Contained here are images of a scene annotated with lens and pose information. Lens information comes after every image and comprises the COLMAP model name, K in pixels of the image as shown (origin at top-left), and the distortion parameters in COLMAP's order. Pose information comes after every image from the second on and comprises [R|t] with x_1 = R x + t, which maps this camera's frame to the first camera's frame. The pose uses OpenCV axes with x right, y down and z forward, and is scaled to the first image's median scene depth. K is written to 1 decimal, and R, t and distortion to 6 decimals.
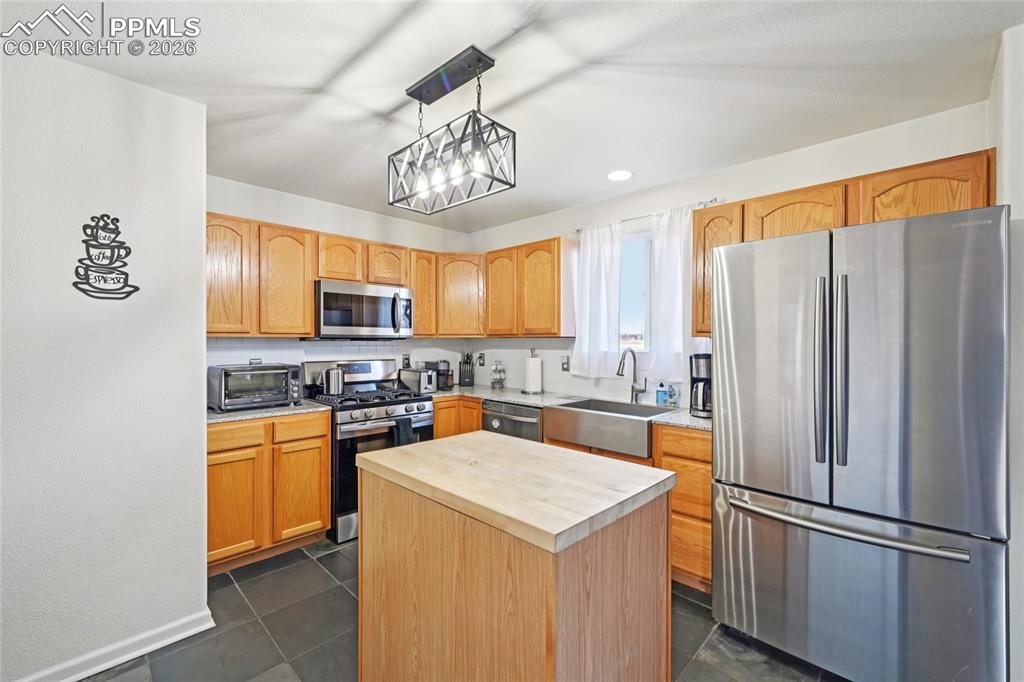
lens RADIAL K [[434.4, 0, 513.9], [0, 434.4, 341.7], [0, 0, 1]] dist [-0.002346, 0.001653]
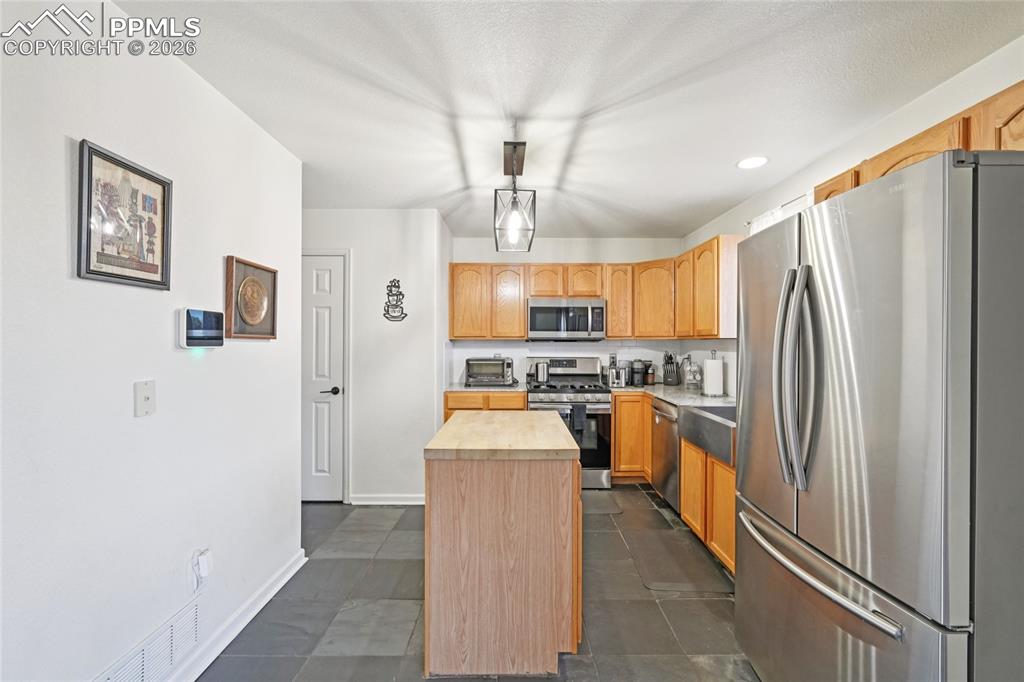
lens RADIAL K [[434.4, 0, 515.1], [0, 434.4, 341.4], [0, 0, 1]] dist [-0.002346, 0.001653]
pose [[0.694195, 0.000749, -0.719786, 0.503671], [-0.003015, 0.999994, -0.001867, -0.001029], [0.719780, 0.003466, 0.694193, 0.002308]]
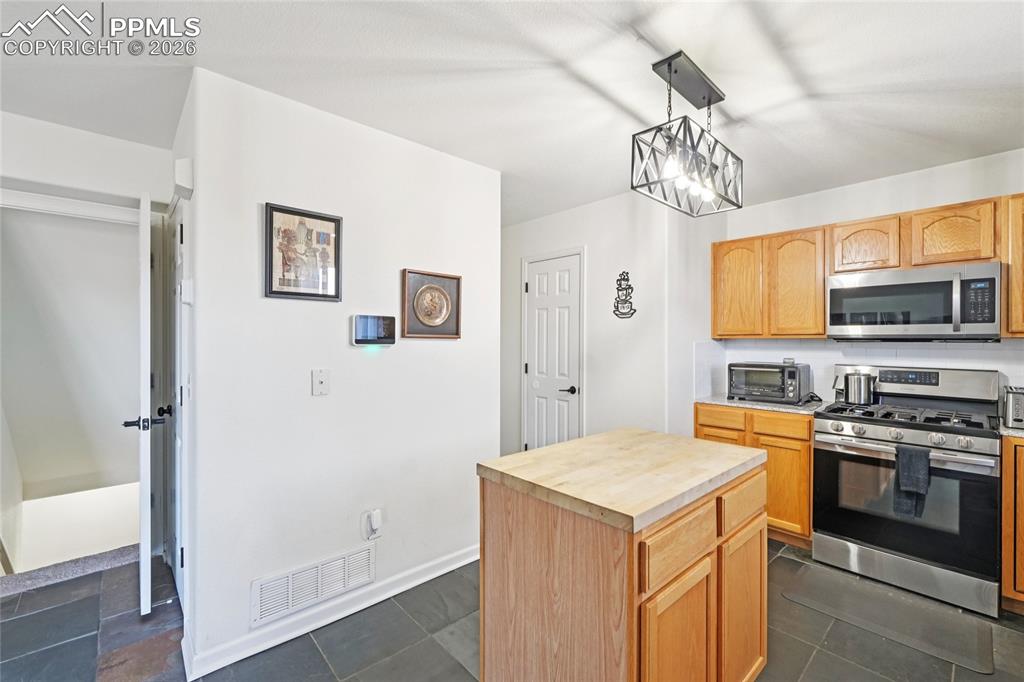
lens RADIAL K [[434.4, 0, 515.4], [0, 434.4, 341.9], [0, 0, 1]] dist [-0.002346, 0.001653]
pose [[-0.064331, 0.002970, -0.997924, 0.503979], [-0.004799, 0.999983, 0.003286, -0.001700], [0.997917, 0.005001, -0.064316, 0.373470]]
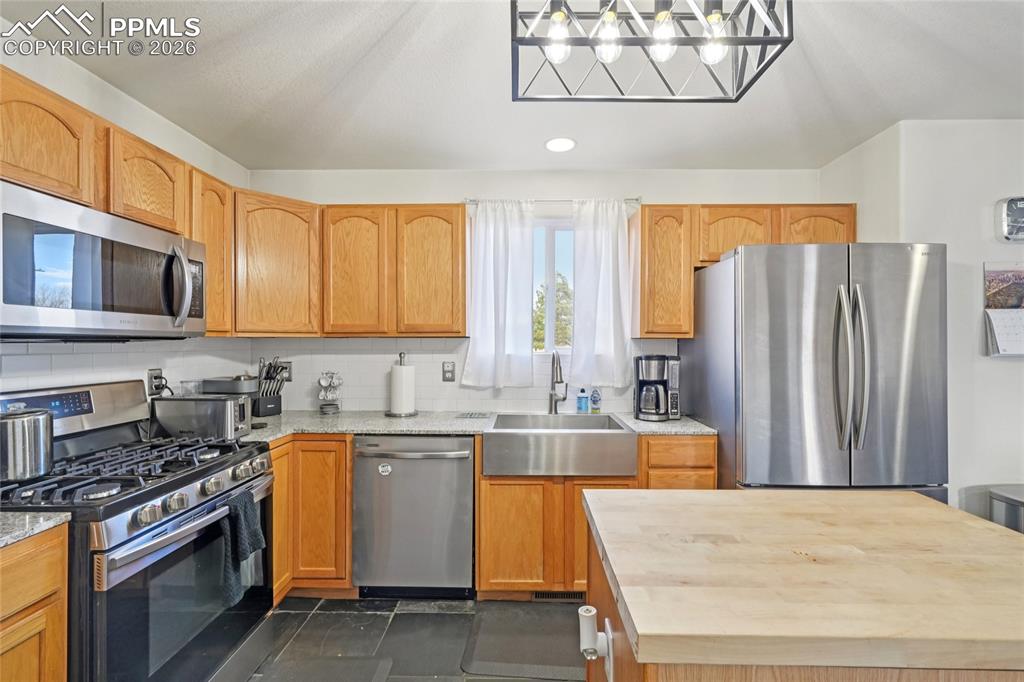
lens RADIAL K [[434.4, 0, 516.7], [0, 434.4, 343.4], [0, 0, 1]] dist [-0.002346, 0.001653]
pose [[0.728864, -0.003718, 0.684648, -0.355783], [0.002873, 0.999993, 0.002372, -0.001119], [-0.684652, 0.000238, 0.728870, 0.402592]]
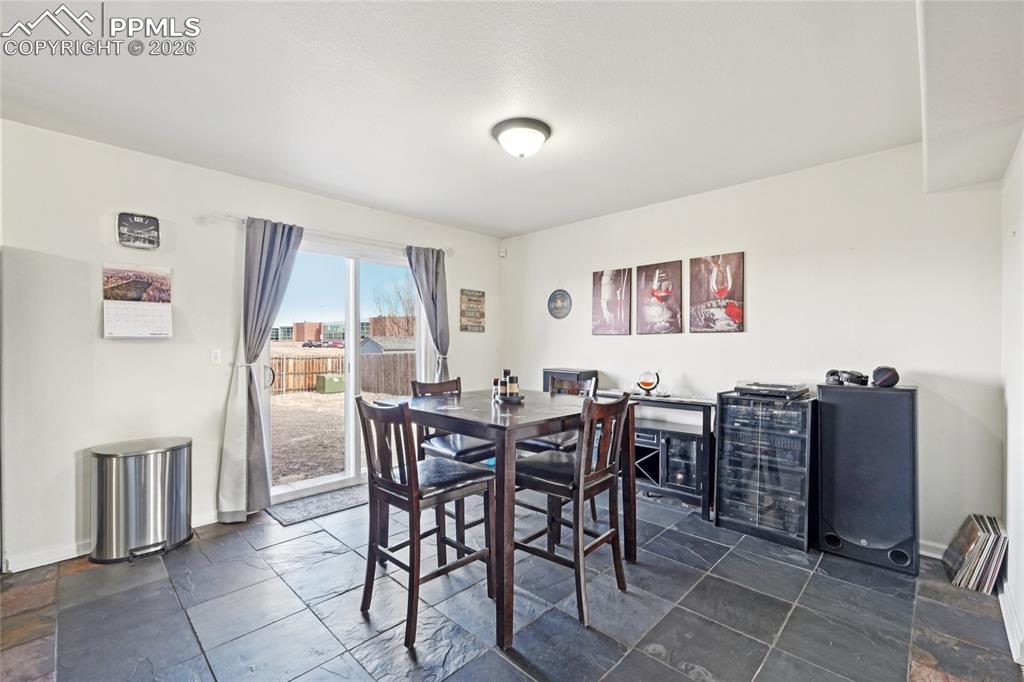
lens RADIAL K [[434.4, 0, 509.5], [0, 434.4, 347.1], [0, 0, 1]] dist [-0.002346, 0.001653]
pose [[0.003889, -0.013430, 0.999902, -0.182339], [-0.000227, 0.999910, 0.013431, 0.027640], [-0.999992, -0.000279, 0.003885, -0.375871]]
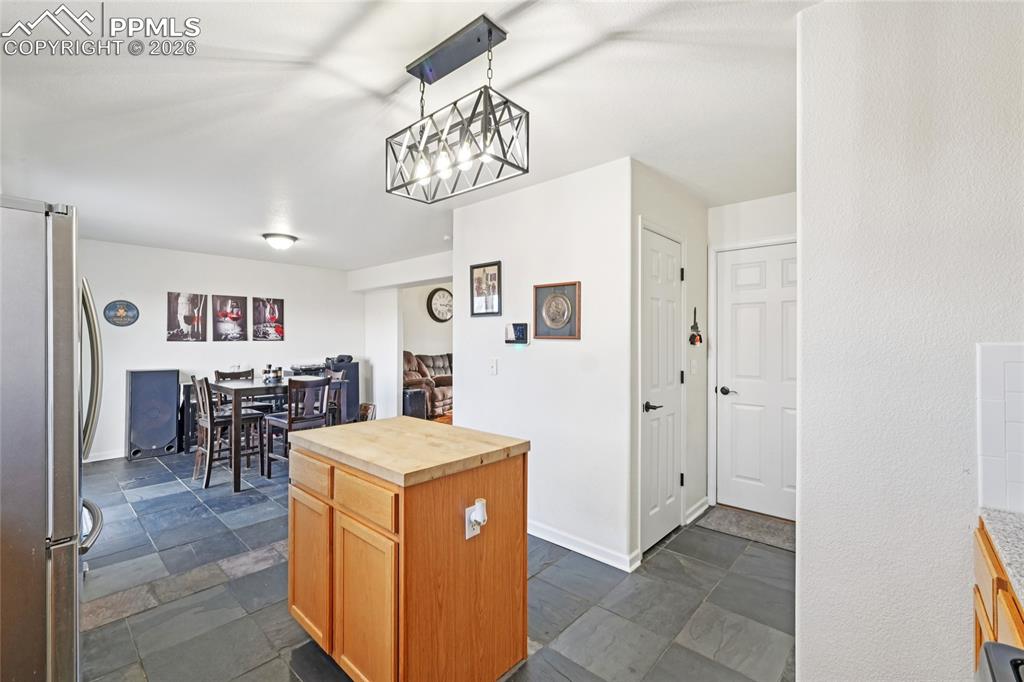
lens RADIAL K [[434.4, 0, 515.8], [0, 434.4, 337.9], [0, 0, 1]] dist [-0.002346, 0.001653]
pose [[-0.999351, -0.005098, -0.035672, -0.144157], [-0.004912, 0.999974, -0.005300, -0.002192], [0.035698, -0.005121, -0.999350, 1.087257]]
